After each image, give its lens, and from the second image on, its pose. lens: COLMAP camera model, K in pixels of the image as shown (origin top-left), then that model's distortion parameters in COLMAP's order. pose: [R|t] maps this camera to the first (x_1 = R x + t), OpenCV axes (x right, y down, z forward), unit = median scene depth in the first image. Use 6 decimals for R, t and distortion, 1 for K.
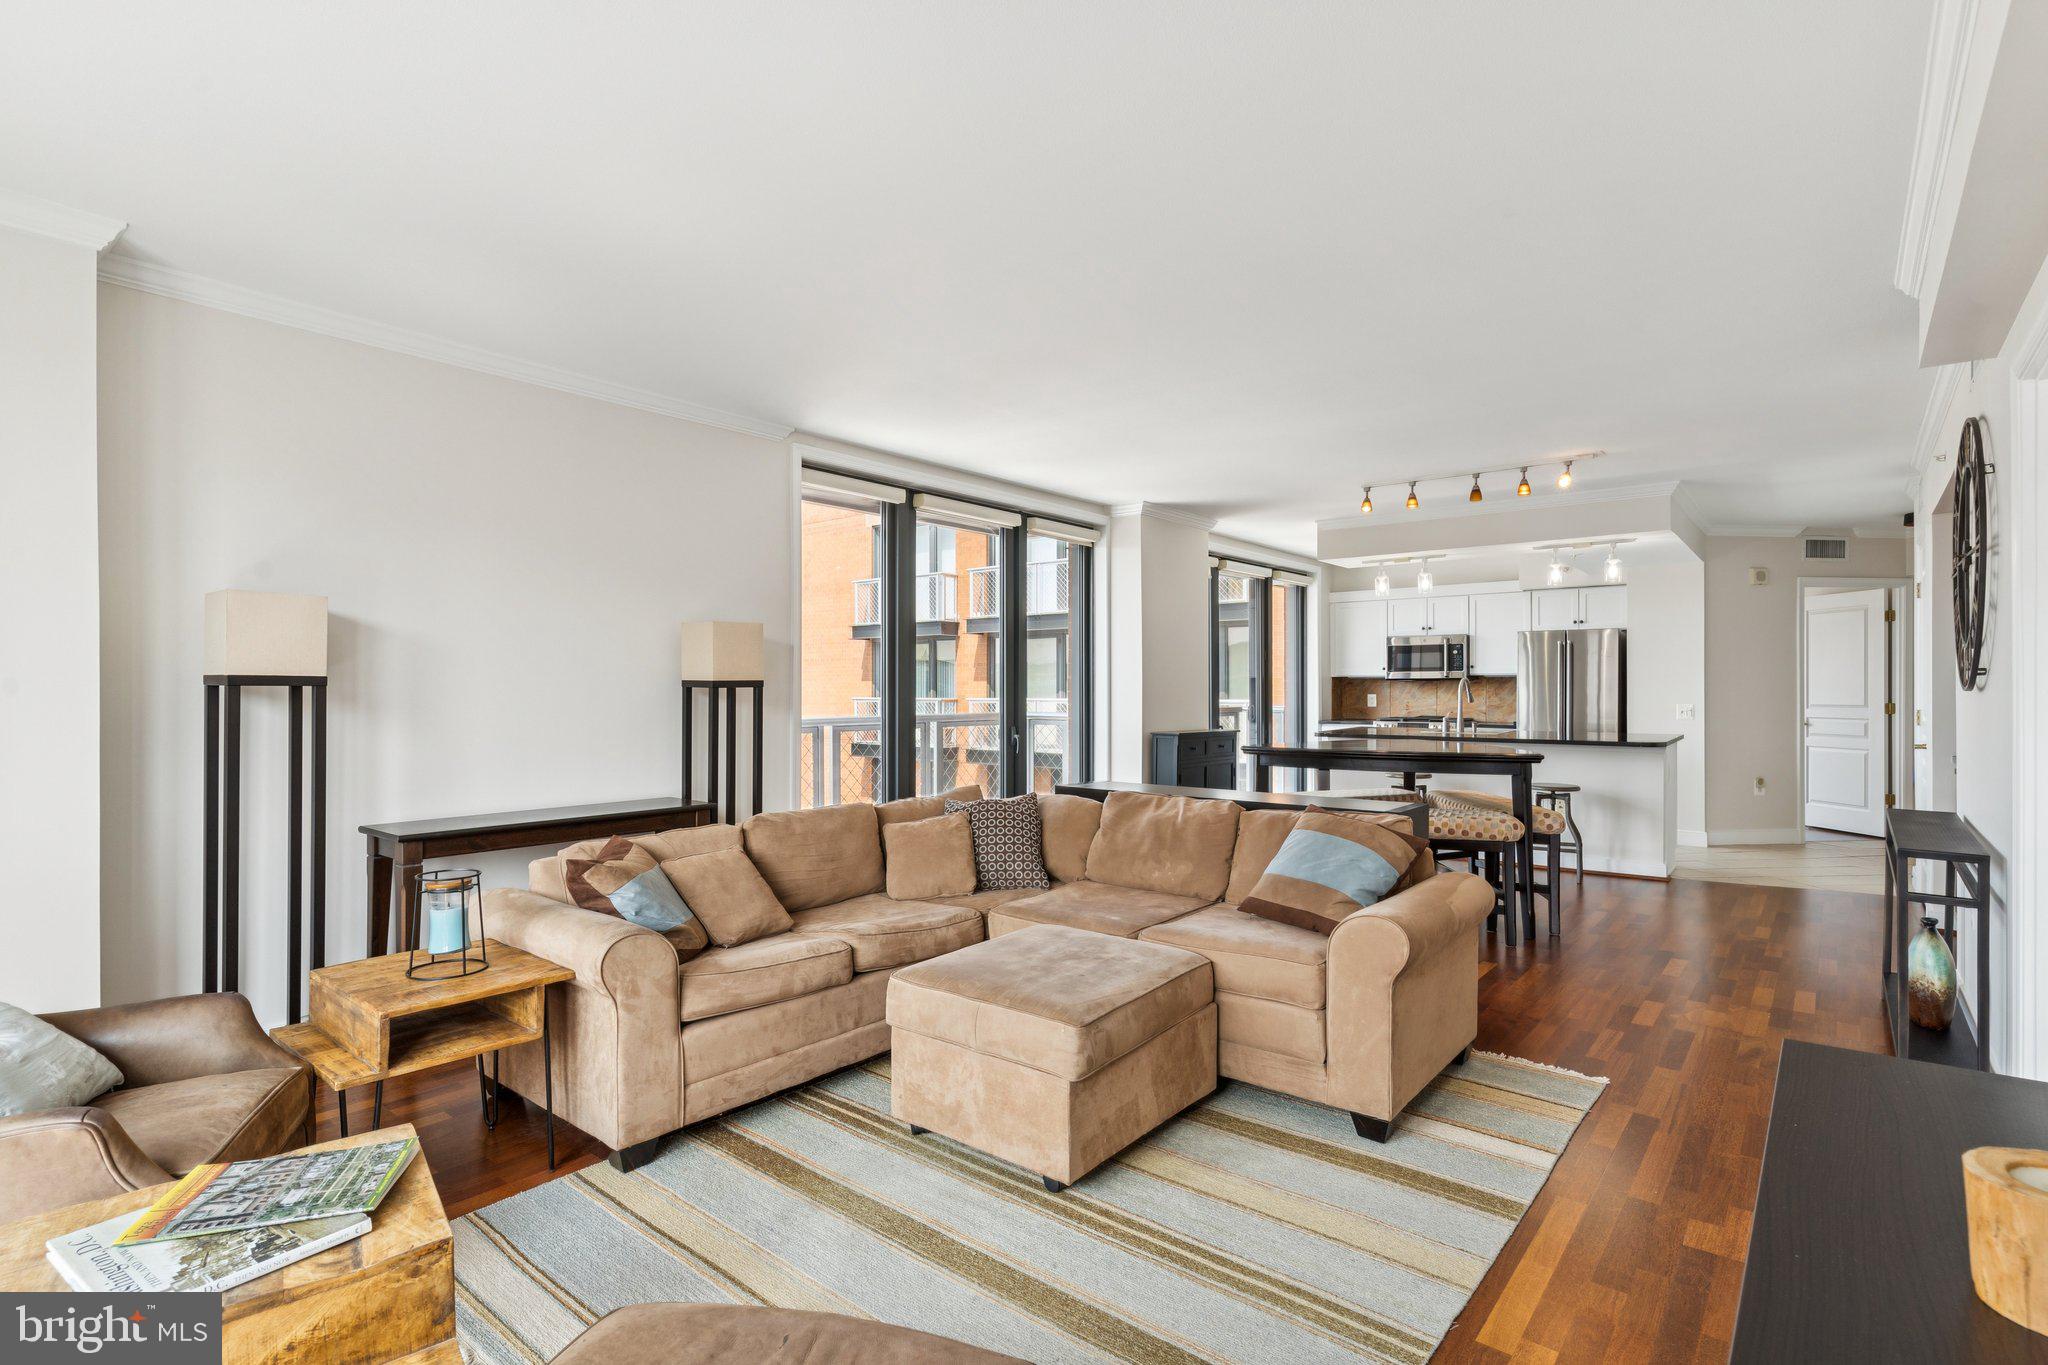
lens RADIAL K [[988.4, 0, 999.5], [0, 988.4, 687.9], [0, 0, 1]] dist [0.000575, -0.000020]
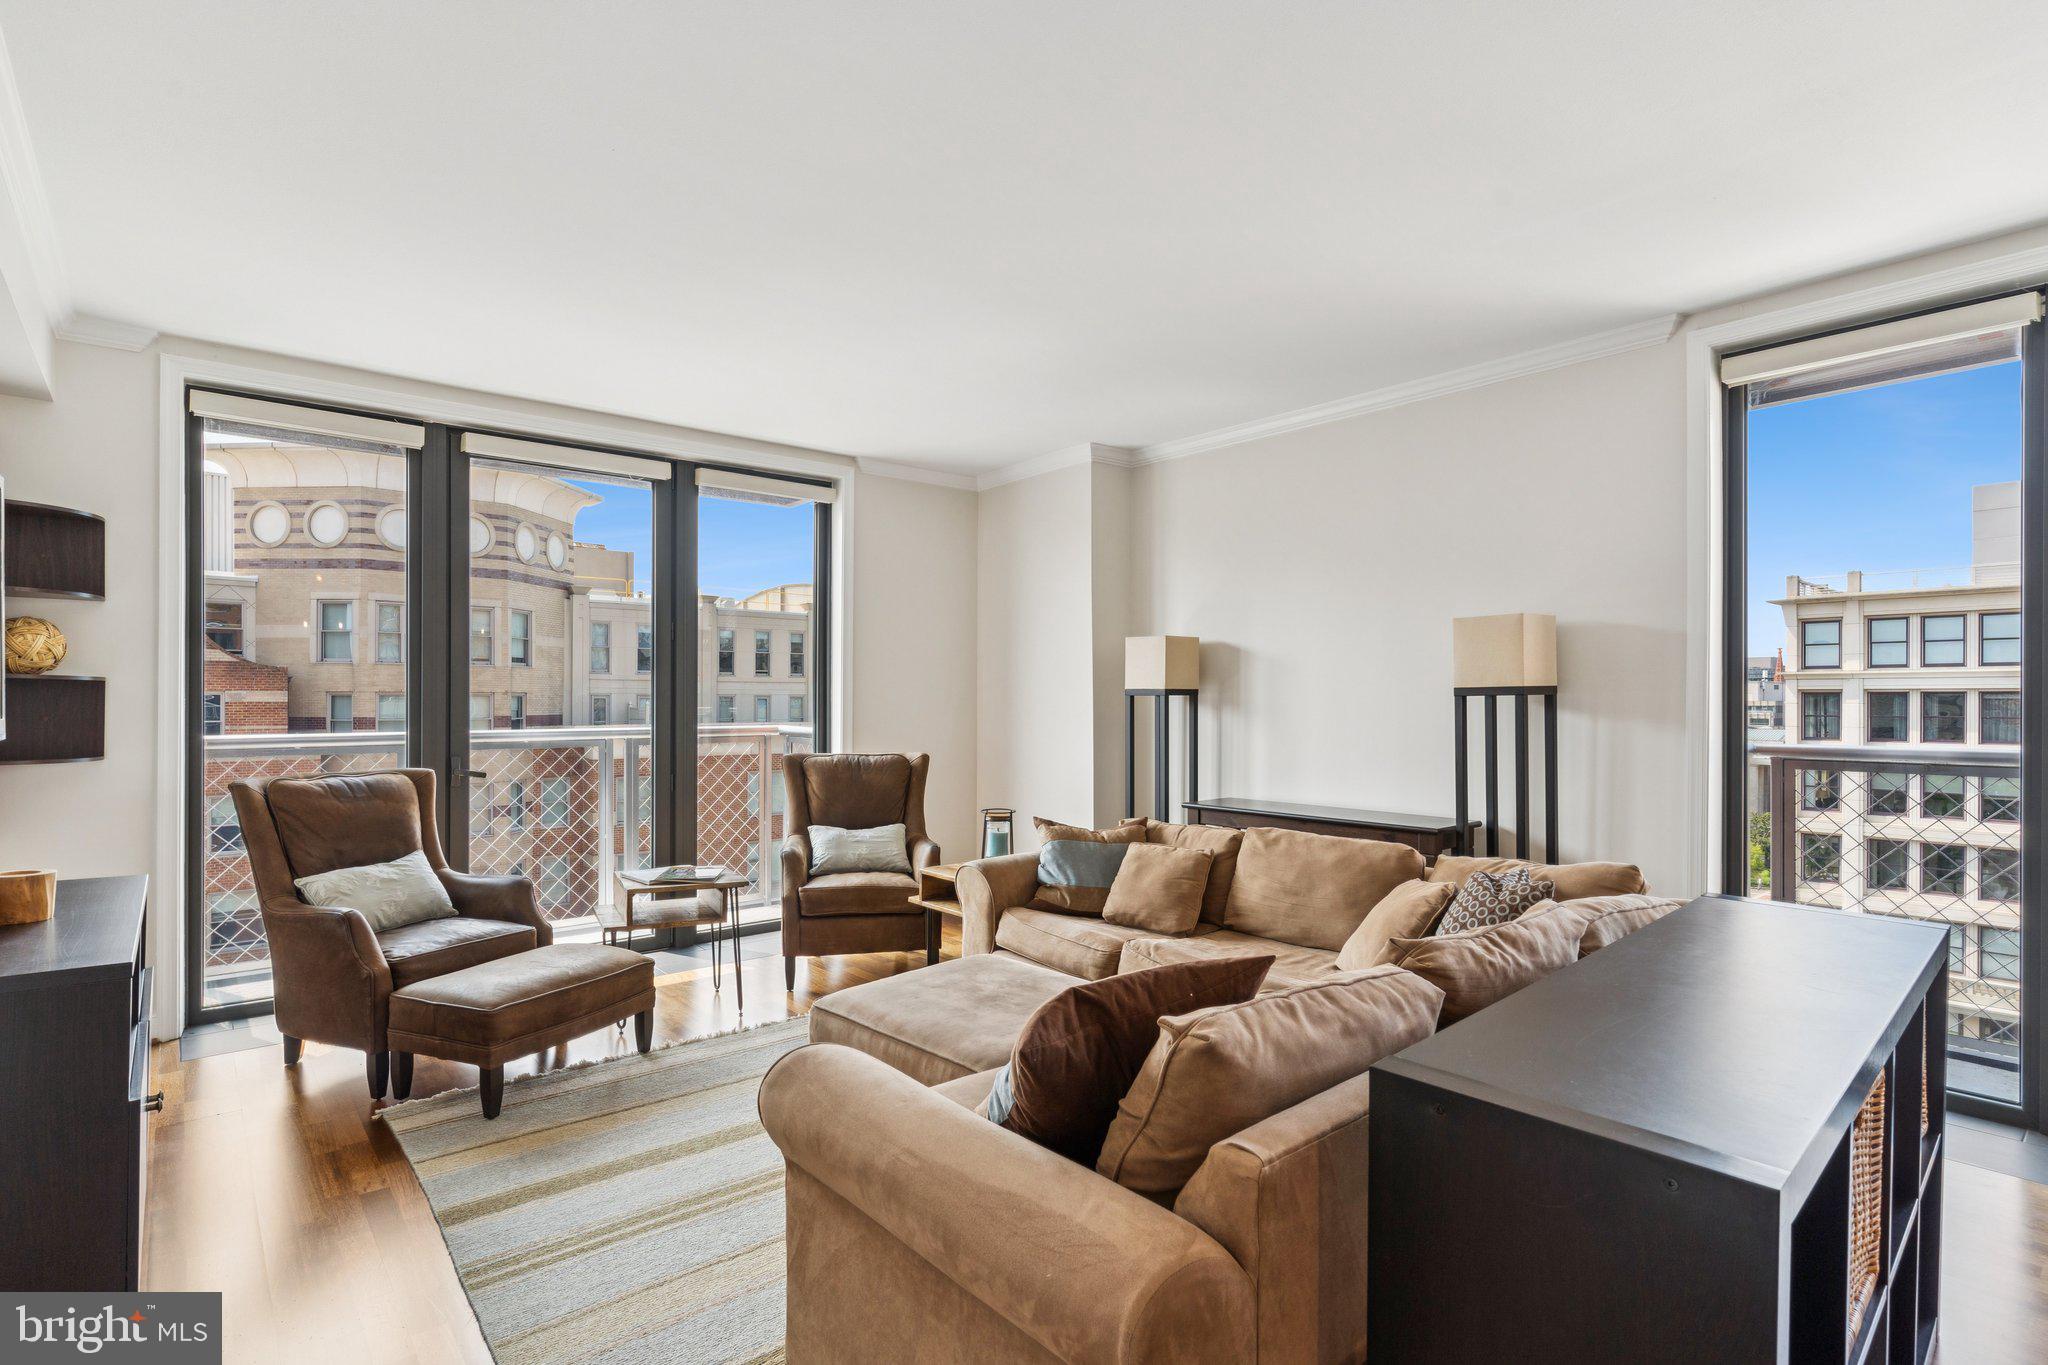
lens RADIAL K [[1002.5, 0, 1017.4], [0, 1002.5, 698.6], [0, 0, 1]] dist [-0.000514, 0.000140]
pose [[-0.164449, -0.000063, -0.986386, 0.483091], [0.000216, 1.000000, -0.000100, 0.001702], [0.986386, -0.000230, -0.164449, 0.594258]]
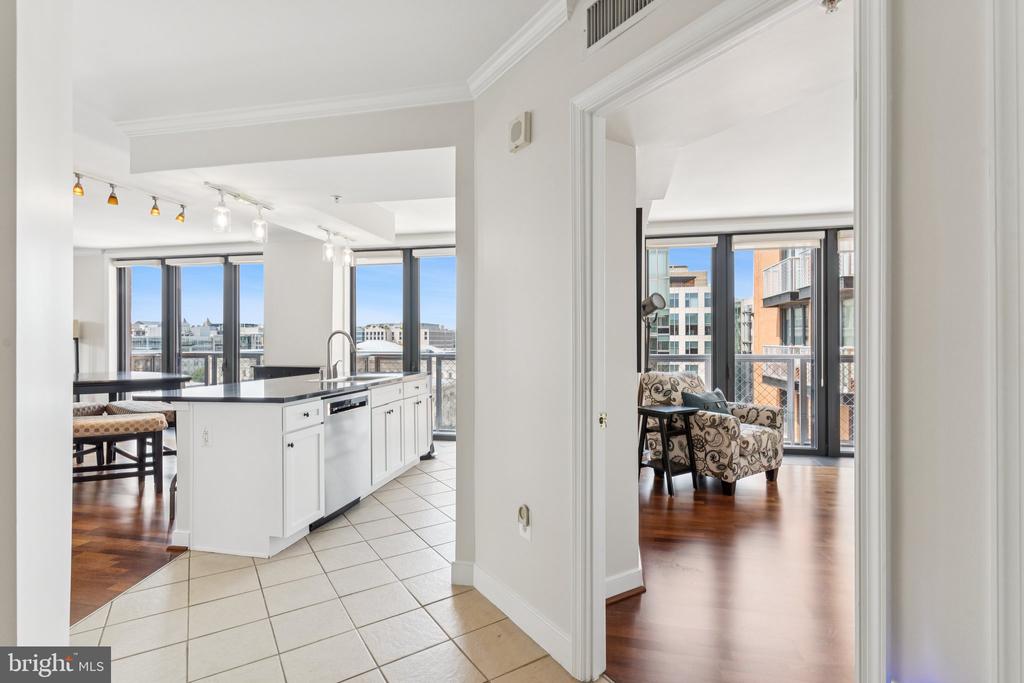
lens RADIAL K [[491.4, 0, 511.8], [0, 491.4, 340.9], [0, 0, 1]] dist [0.001528, -0.000007]
pose [[0.474997, 0.000012, -0.879988, 1.424174], [0.002884, 0.999995, 0.001571, 0.002679], [0.879983, -0.003284, 0.474994, 1.219671]]
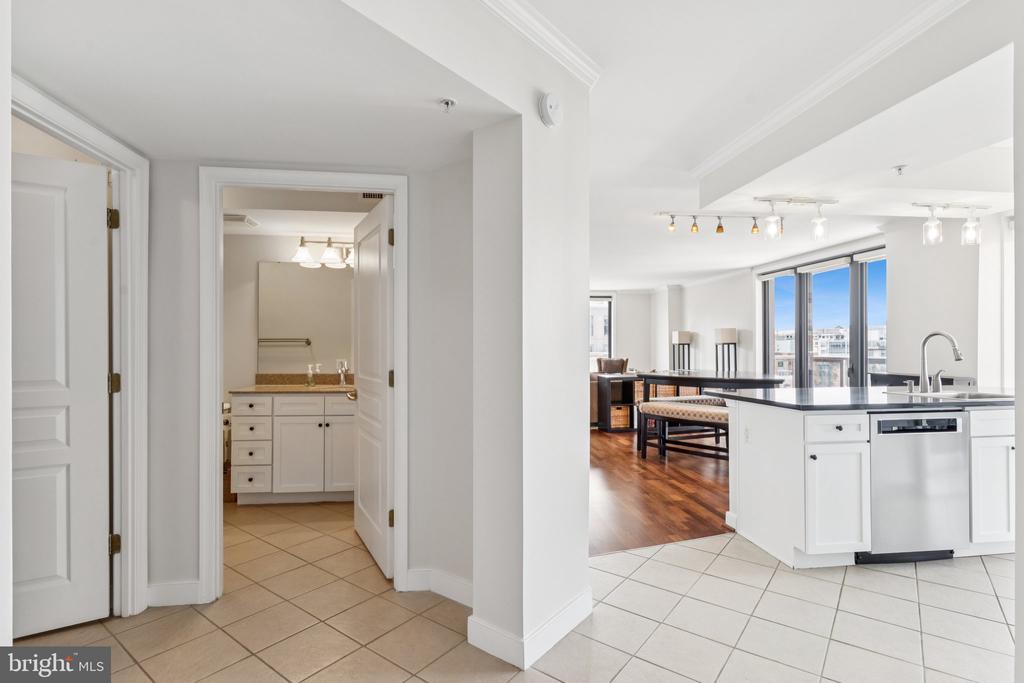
lens RADIAL K [[498.9, 0, 508.0], [0, 498.9, 346.6], [0, 0, 1]] dist [-0.001847, -0.000487]
pose [[-0.674550, 0.003329, -0.738221, 1.420492], [0.006241, 0.999980, -0.001194, 0.002891], [0.738202, -0.005413, -0.674557, 1.367839]]
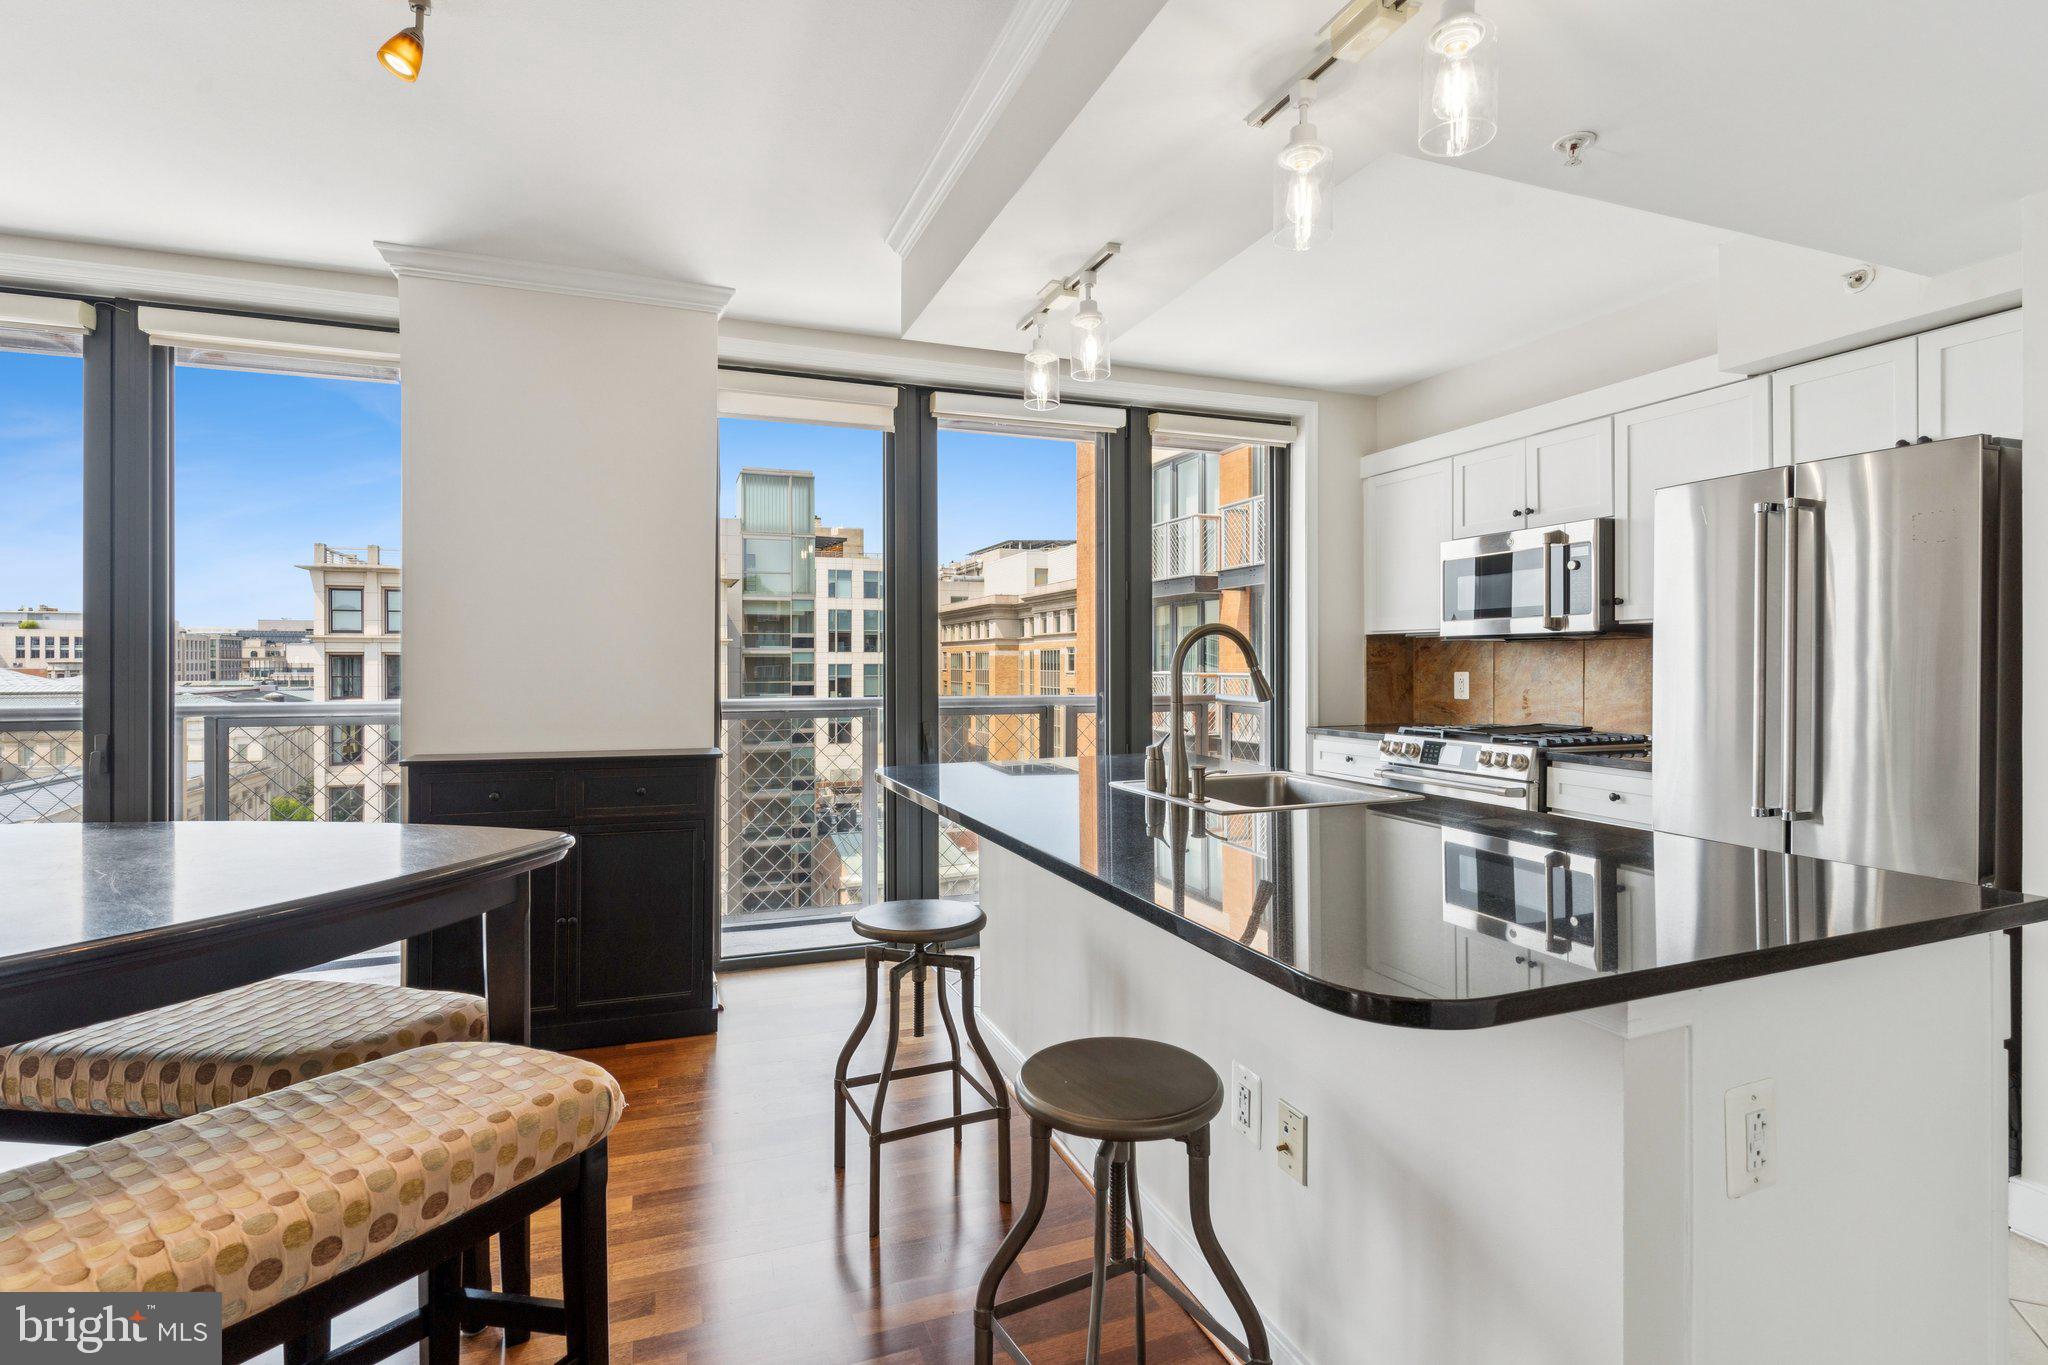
lens RADIAL K [[991.8, 0, 1025.2], [0, 991.8, 666.2], [0, 0, 1]] dist [0.001074, -0.000127]
pose [[0.877211, 0.002891, -0.480096, 0.769665], [-0.000334, 0.999985, 0.005412, 0.002796], [0.480105, -0.004587, 0.877199, 0.922253]]
